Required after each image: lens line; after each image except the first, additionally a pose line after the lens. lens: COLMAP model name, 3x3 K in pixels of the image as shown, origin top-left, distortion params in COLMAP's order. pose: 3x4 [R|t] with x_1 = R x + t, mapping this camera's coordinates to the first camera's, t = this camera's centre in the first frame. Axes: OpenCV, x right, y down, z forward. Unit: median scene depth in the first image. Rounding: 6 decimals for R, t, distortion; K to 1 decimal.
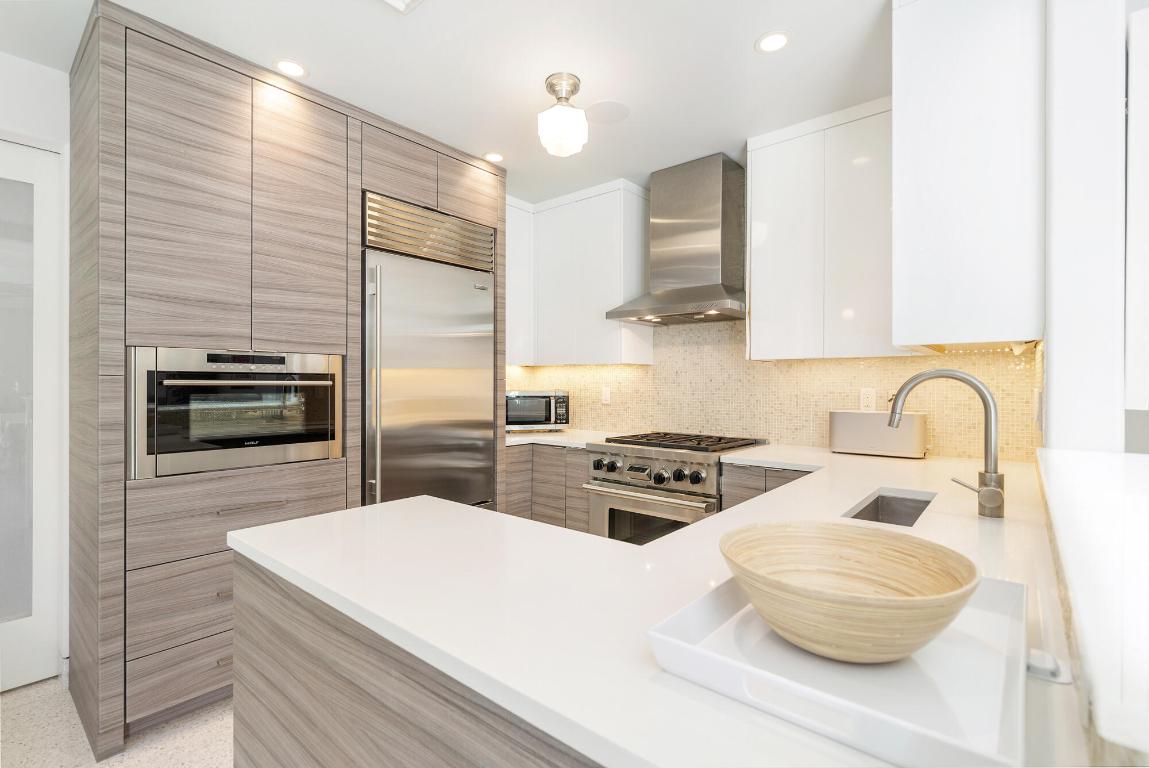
lens RADIAL K [[527.3, 0, 576.5], [0, 527.3, 384.7], [0, 0, 1]] dist [-0.000029, -0.000031]
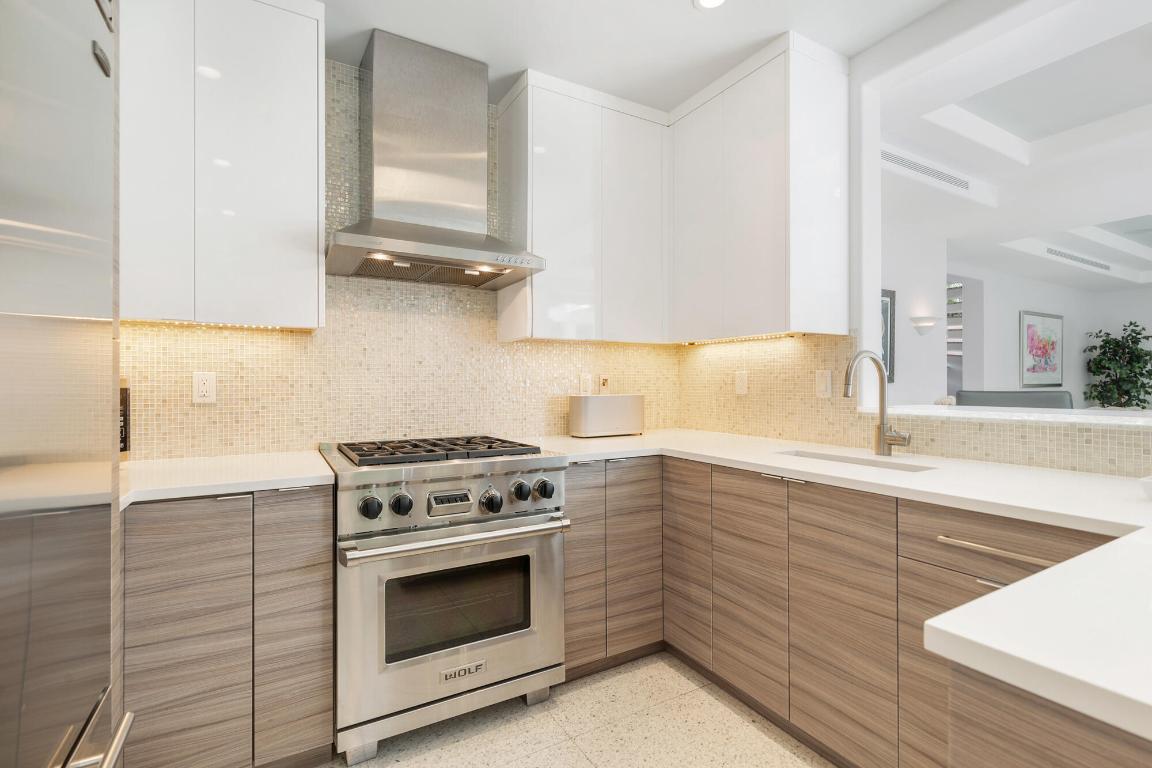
lens RADIAL K [[528.7, 0, 577.5], [0, 528.7, 385.7], [0, 0, 1]] dist [-0.000029, -0.000031]
pose [[0.337482, 0.004463, 0.941321, -0.408861], [0.003234, 0.999977, -0.005900, 0.031270], [-0.941326, 0.005035, 0.337460, 0.635679]]
